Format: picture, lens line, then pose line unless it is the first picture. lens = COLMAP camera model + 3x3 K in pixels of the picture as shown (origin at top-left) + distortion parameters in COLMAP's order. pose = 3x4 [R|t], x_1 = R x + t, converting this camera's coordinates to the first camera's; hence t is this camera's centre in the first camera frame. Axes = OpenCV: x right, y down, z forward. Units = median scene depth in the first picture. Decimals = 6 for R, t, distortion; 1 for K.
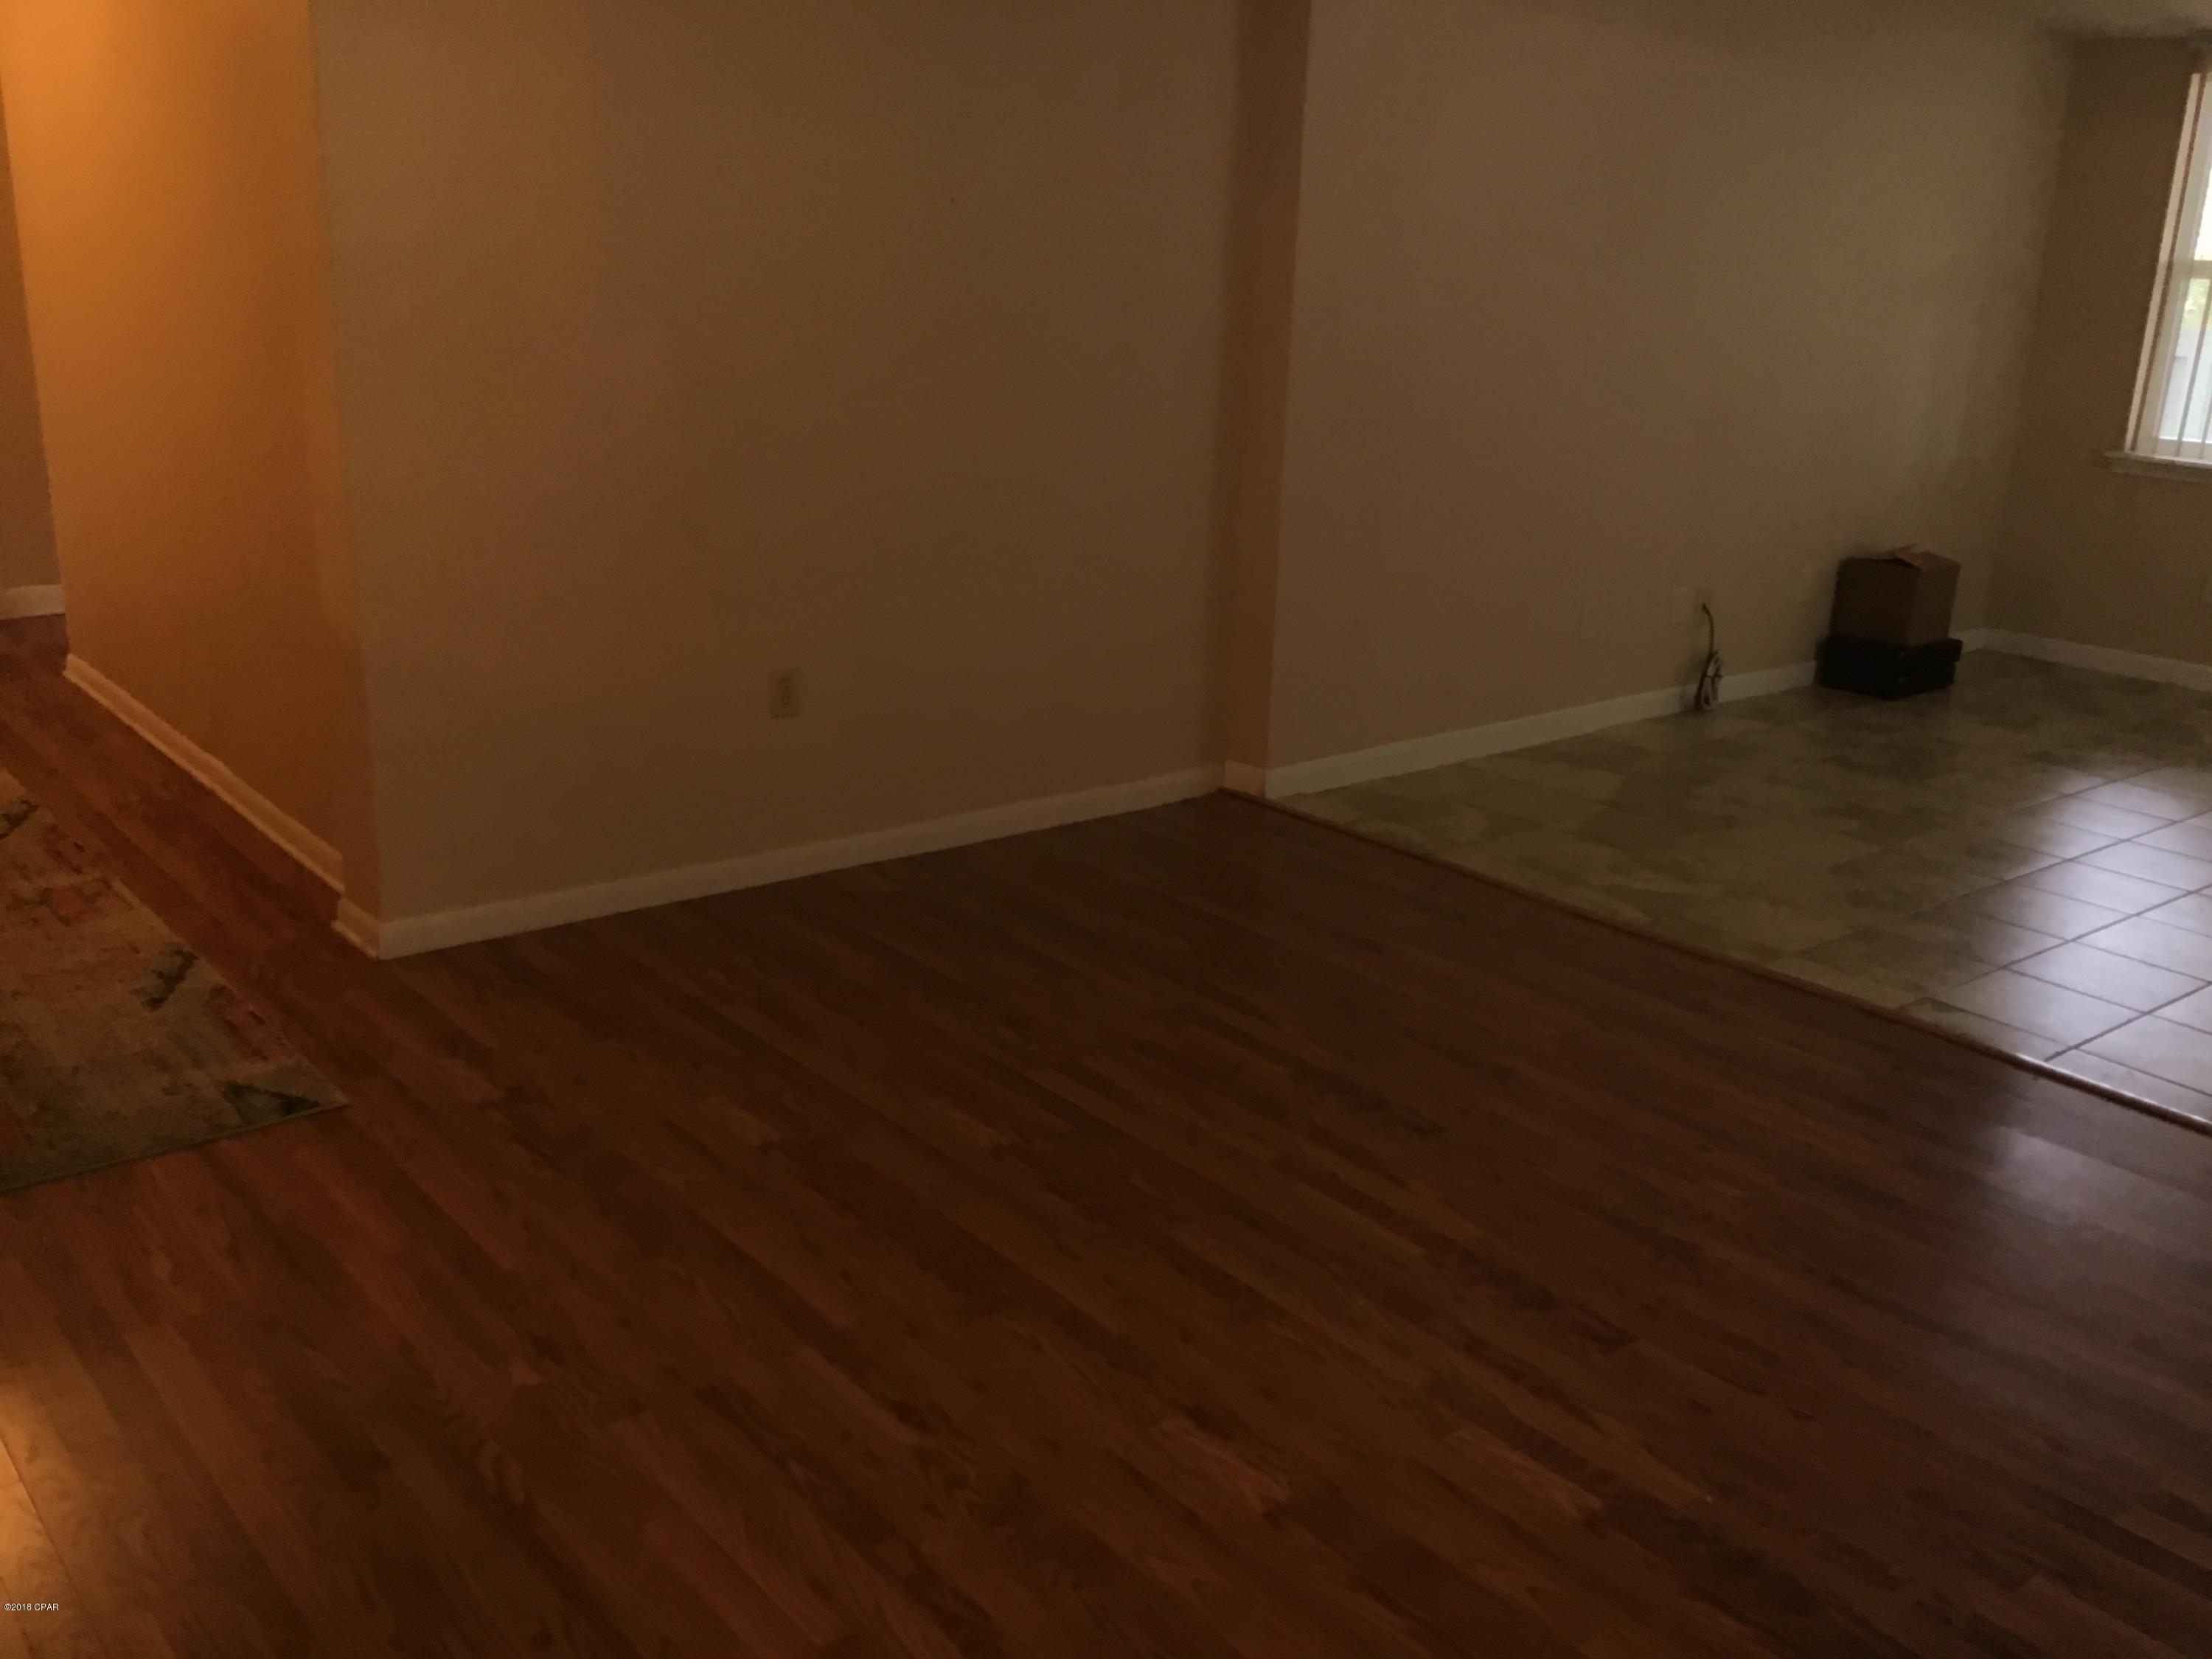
lens RADIAL K [[1975.9, 0, 1102.8], [0, 1975.9, 834.4], [0, 0, 1]] dist [0.101658, -0.167161]
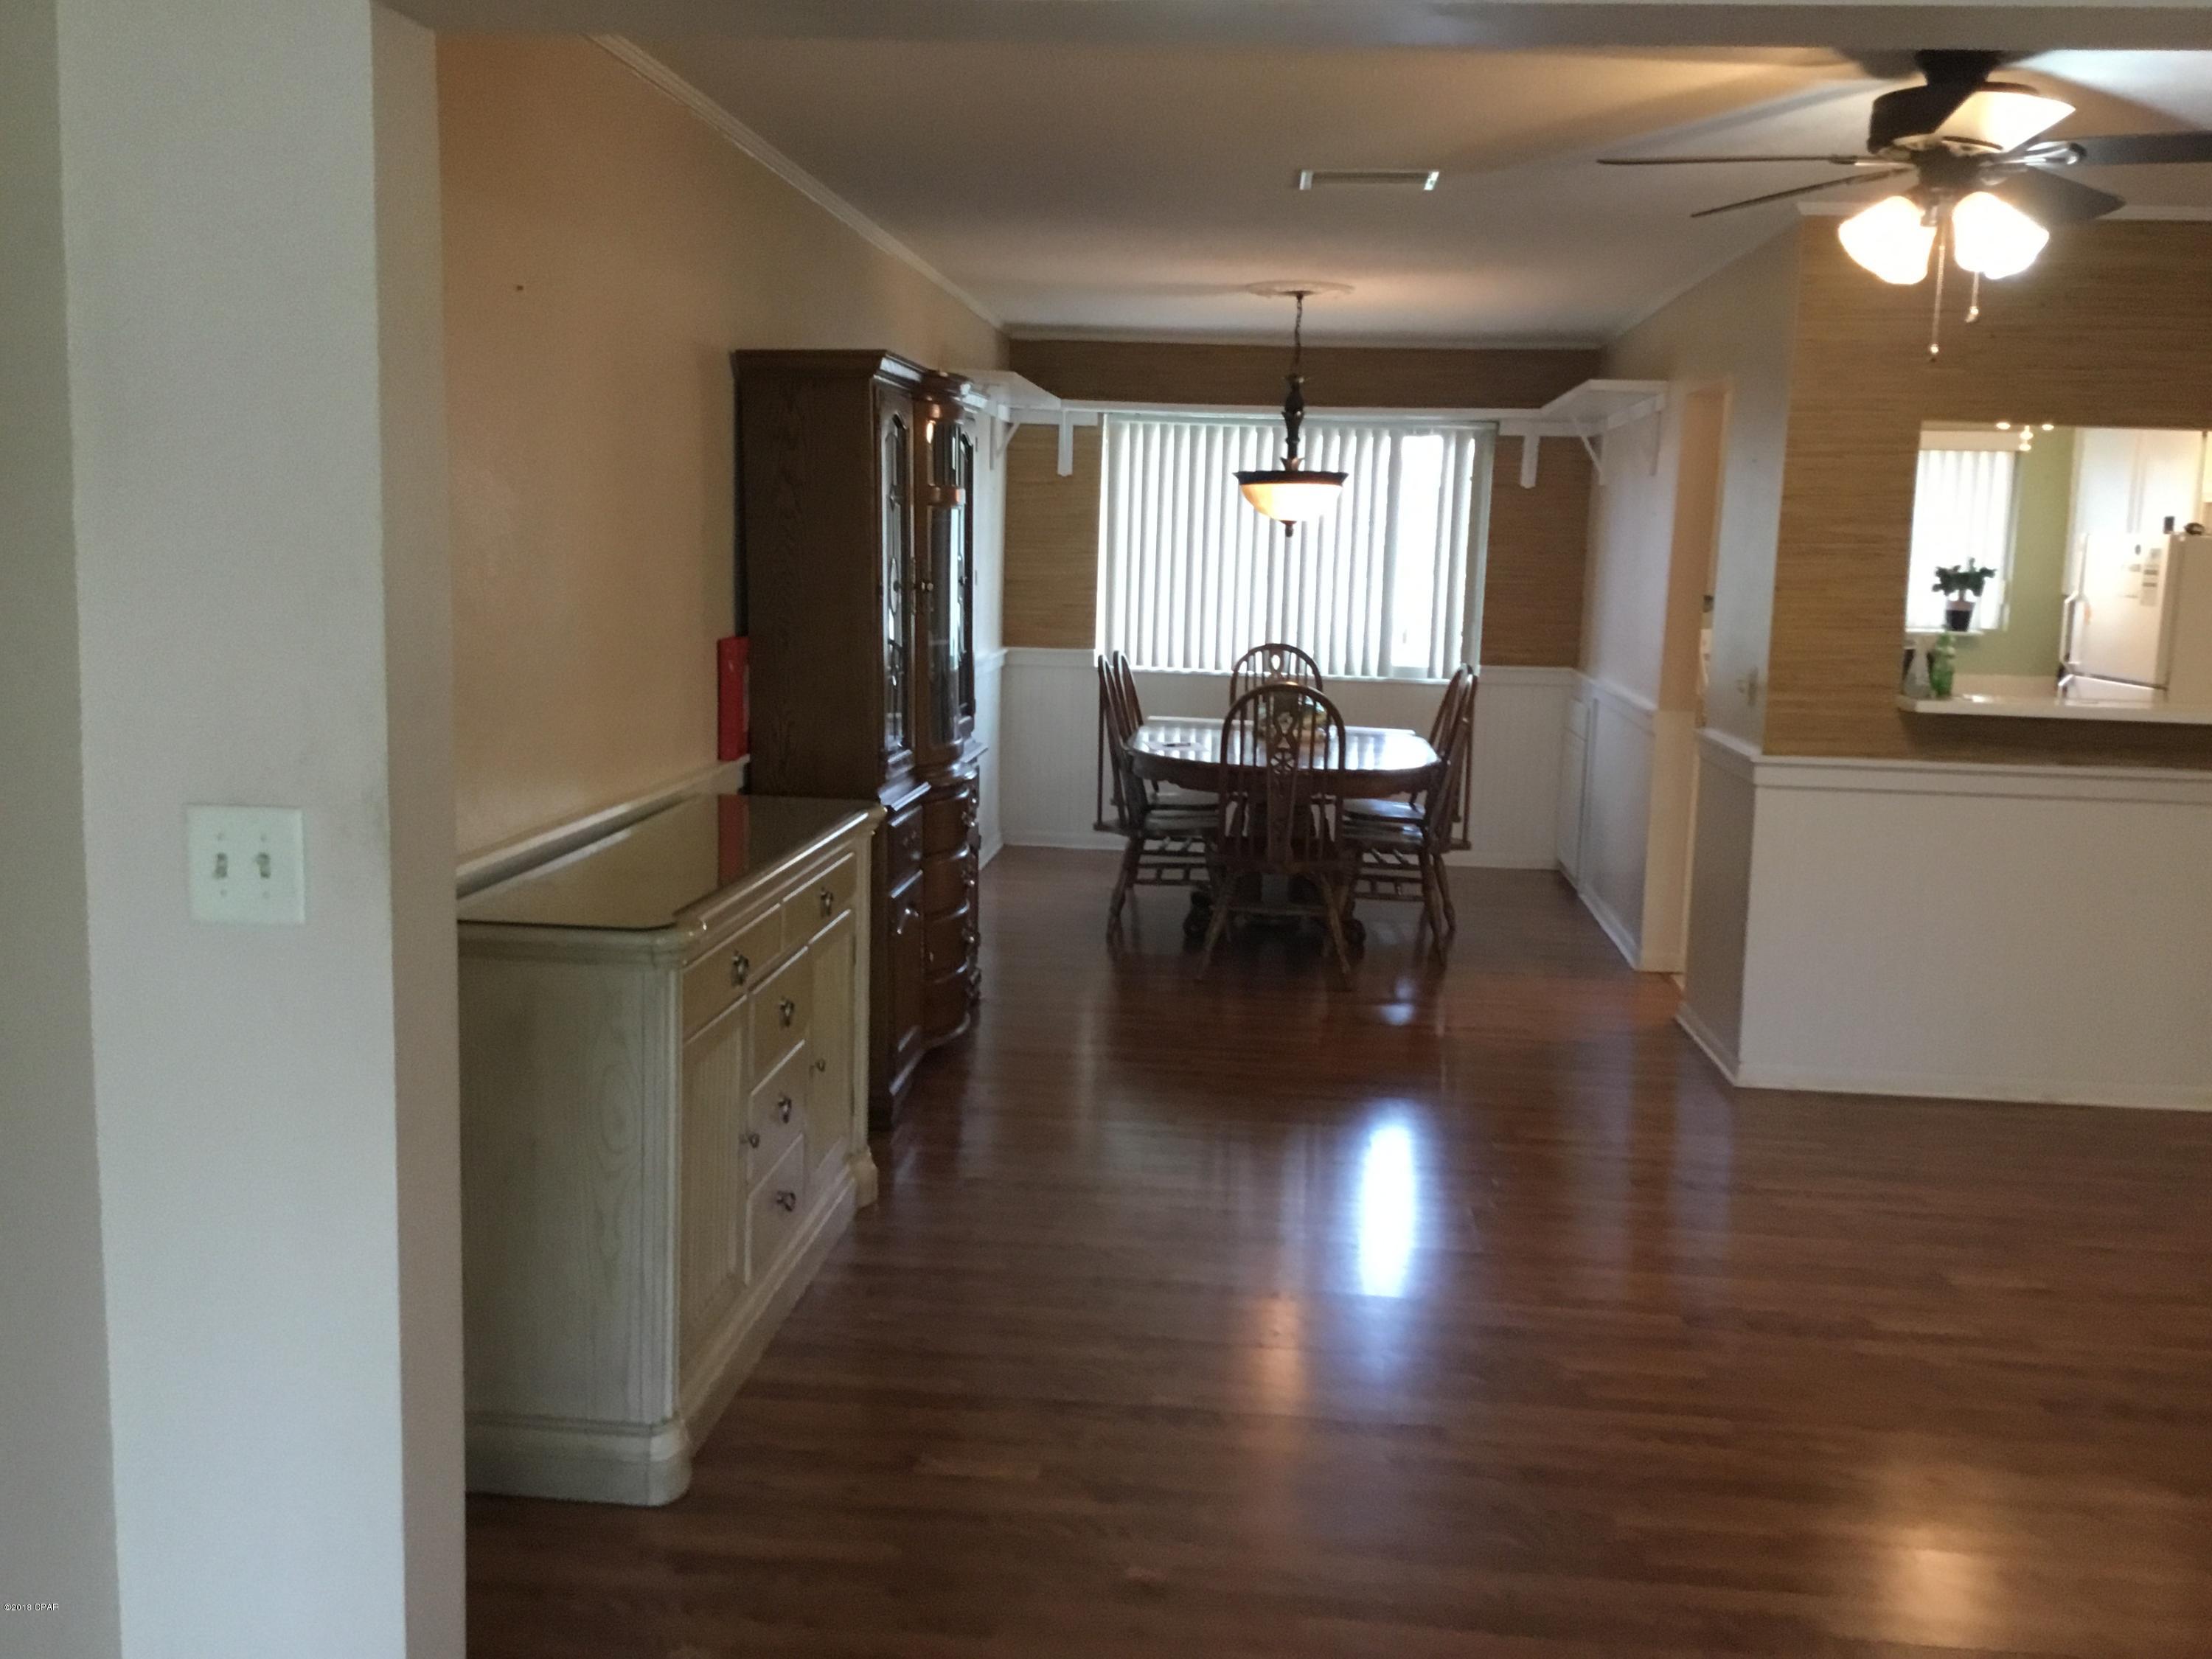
lens RADIAL K [[1975.9, 0, 1111.8], [0, 1975.9, 817.6], [0, 0, 1]] dist [0.101658, -0.167161]
pose [[-0.690948, 0.055925, -0.720738, 1.066110], [-0.258914, 0.911718, 0.318956, -0.240892], [0.674948, 0.406991, -0.615470, 0.810510]]
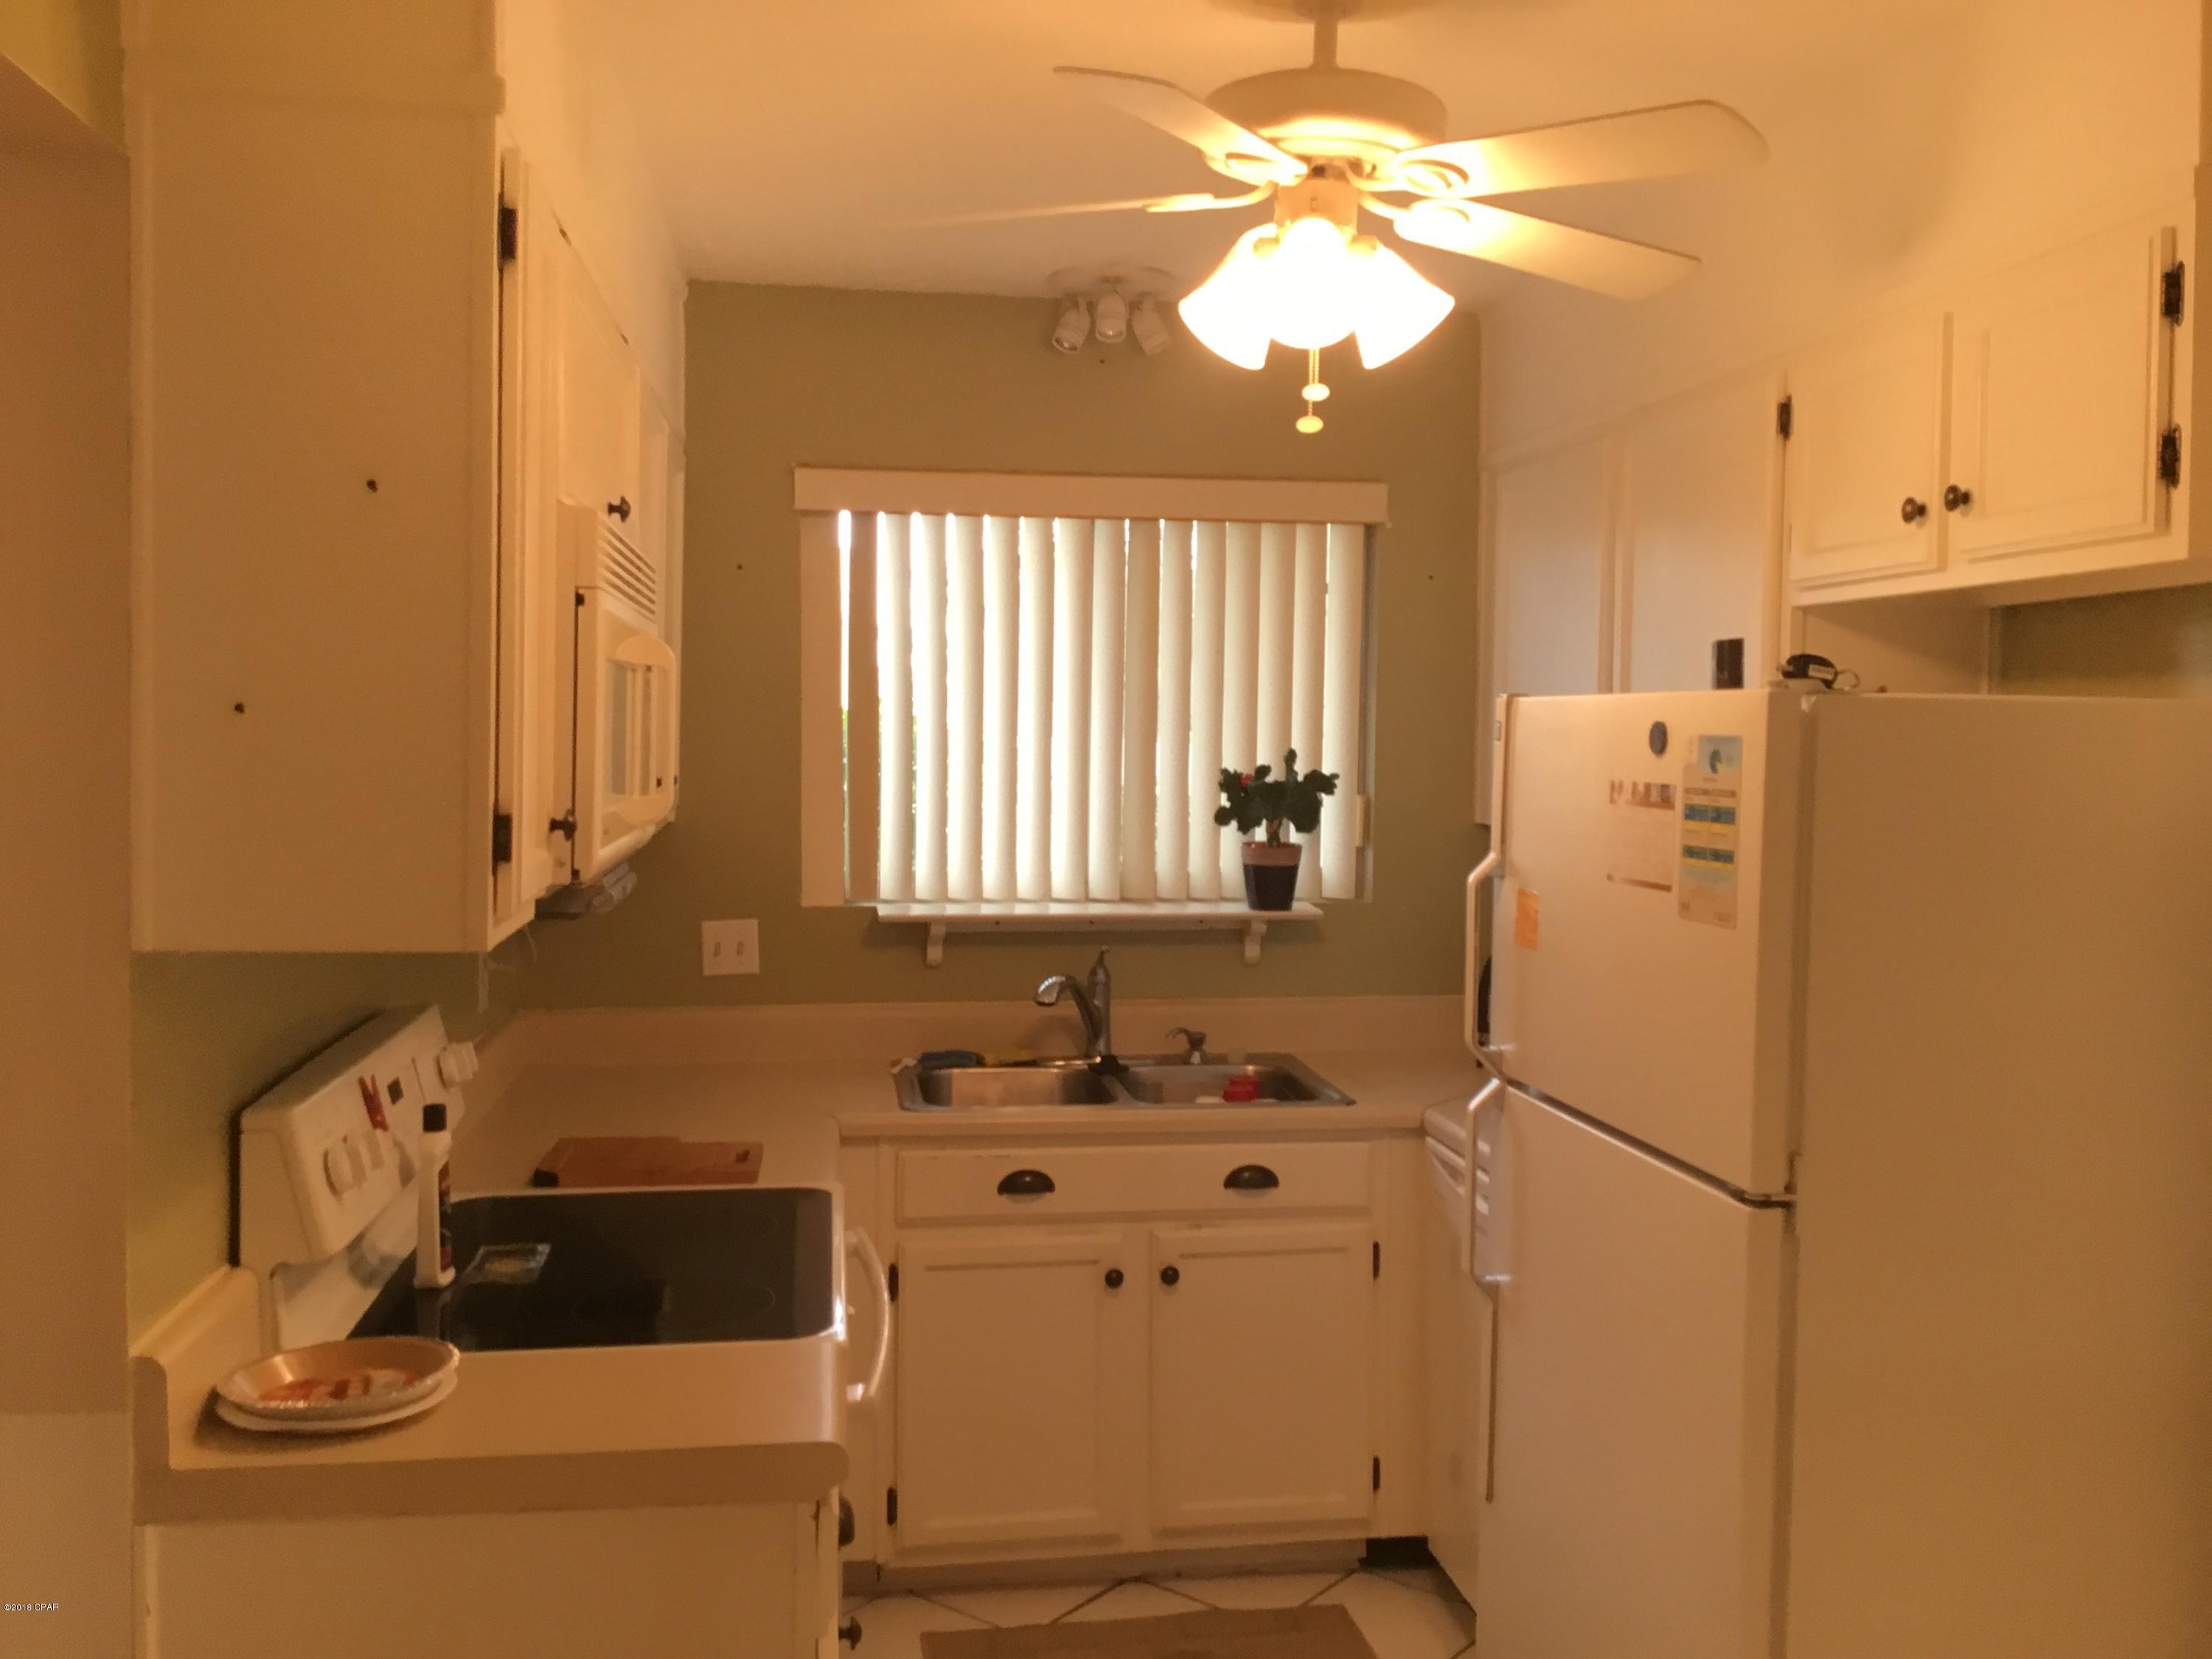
lens RADIAL K [[1975.9, 0, 1110.3], [0, 1975.9, 826.9], [0, 0, 1]] dist [0.101658, -0.167161]
pose [[-0.496777, 0.014132, -0.867763, -0.242475], [-0.282713, 0.942695, 0.177199, -0.161233], [0.820540, 0.333356, -0.464314, 0.391584]]
